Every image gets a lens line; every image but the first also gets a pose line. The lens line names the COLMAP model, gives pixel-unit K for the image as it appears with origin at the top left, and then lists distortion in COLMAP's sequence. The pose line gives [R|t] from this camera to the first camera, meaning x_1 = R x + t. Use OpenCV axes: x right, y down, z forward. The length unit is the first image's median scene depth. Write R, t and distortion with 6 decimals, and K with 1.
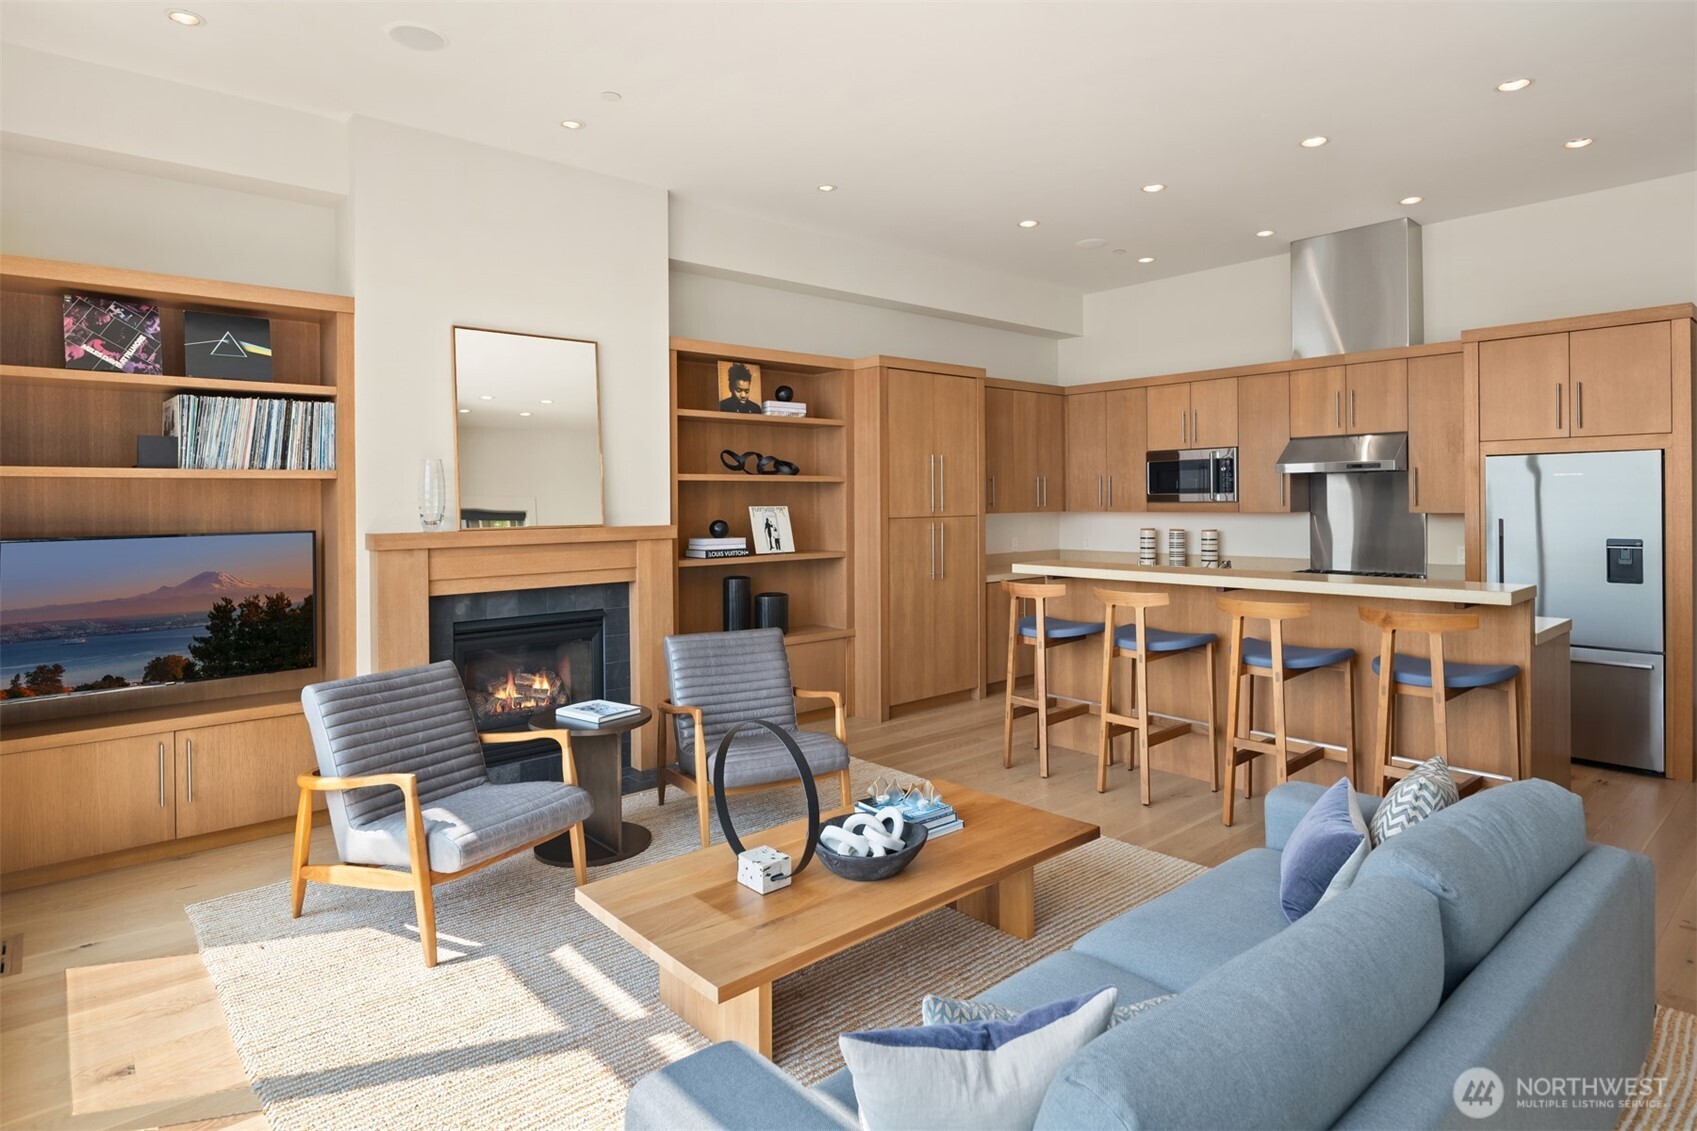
lens RADIAL K [[930.6, 0, 849.1], [0, 930.6, 510.4], [0, 0, 1]] dist [0.001270, 0.000680]
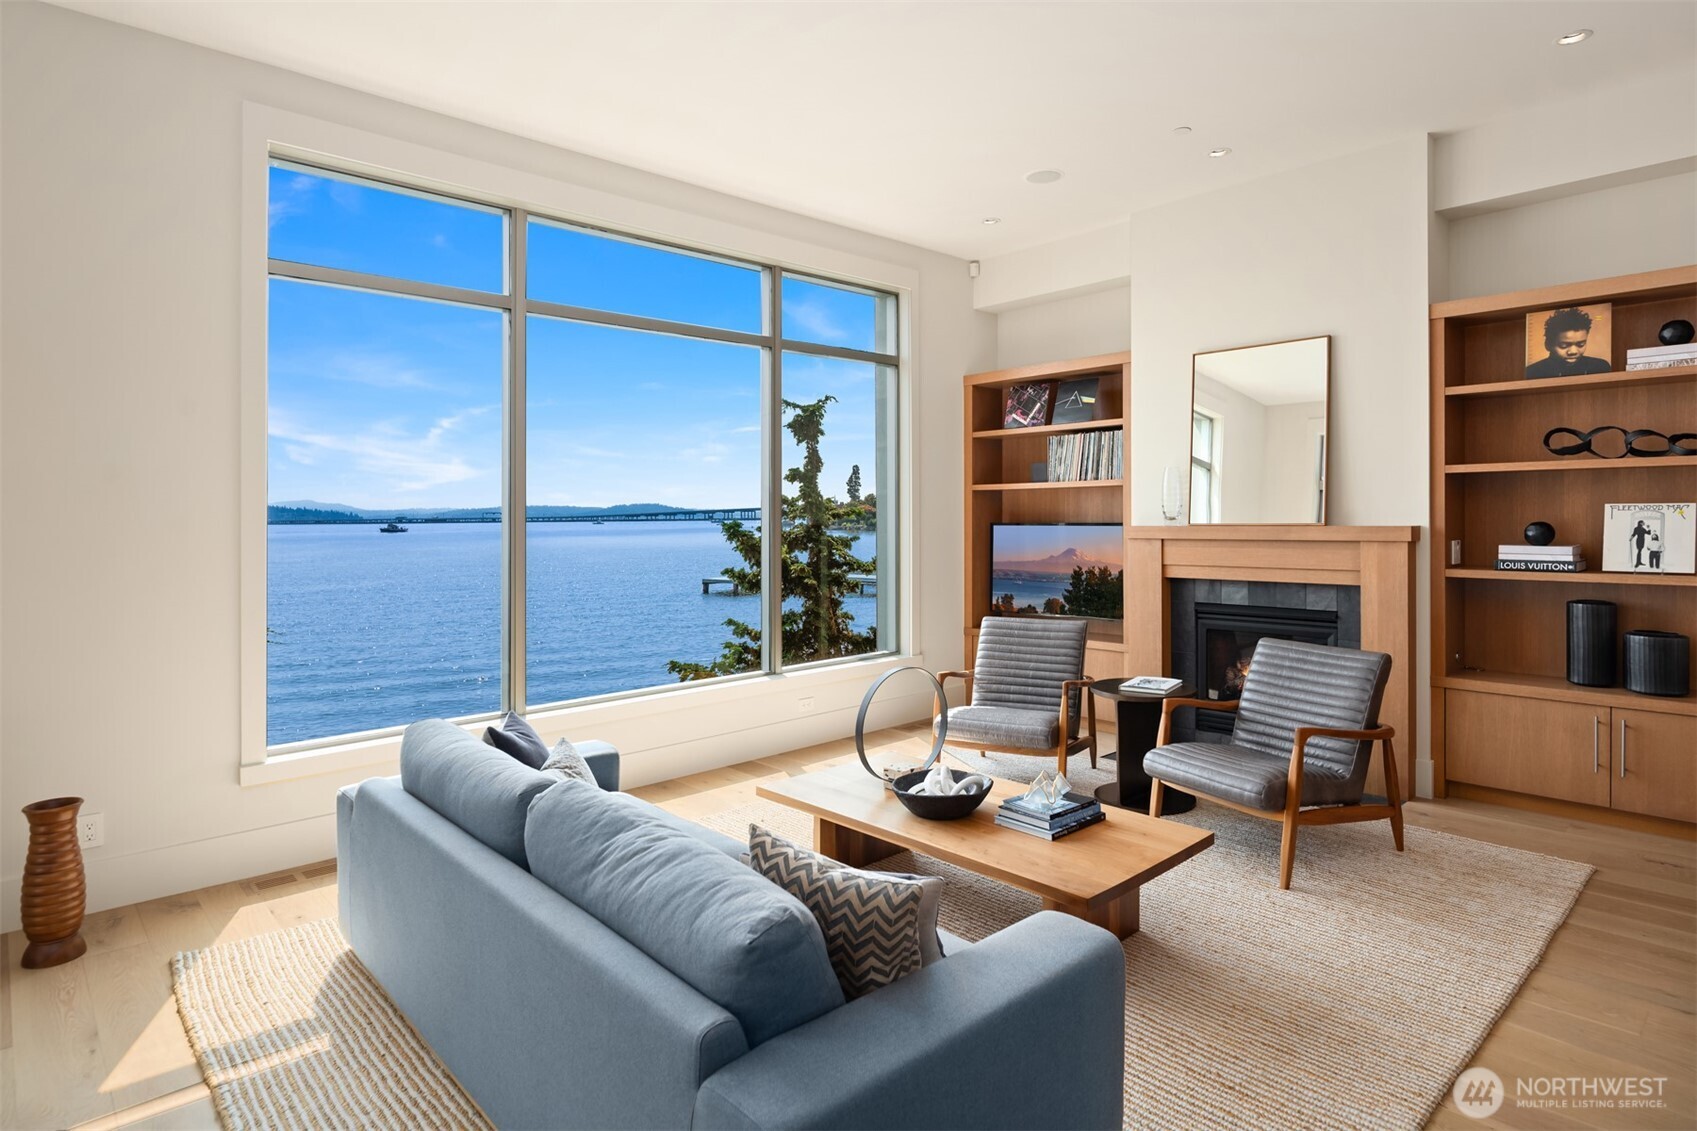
lens RADIAL K [[930.6, 0, 849.1], [0, 930.6, 510.4], [0, 0, 1]] dist [0.001270, 0.000680]
pose [[0.031634, 0.006413, -0.999479, 0.772134], [0.002803, 0.999975, 0.006505, -0.006922], [0.999496, -0.003007, 0.031616, 0.529641]]
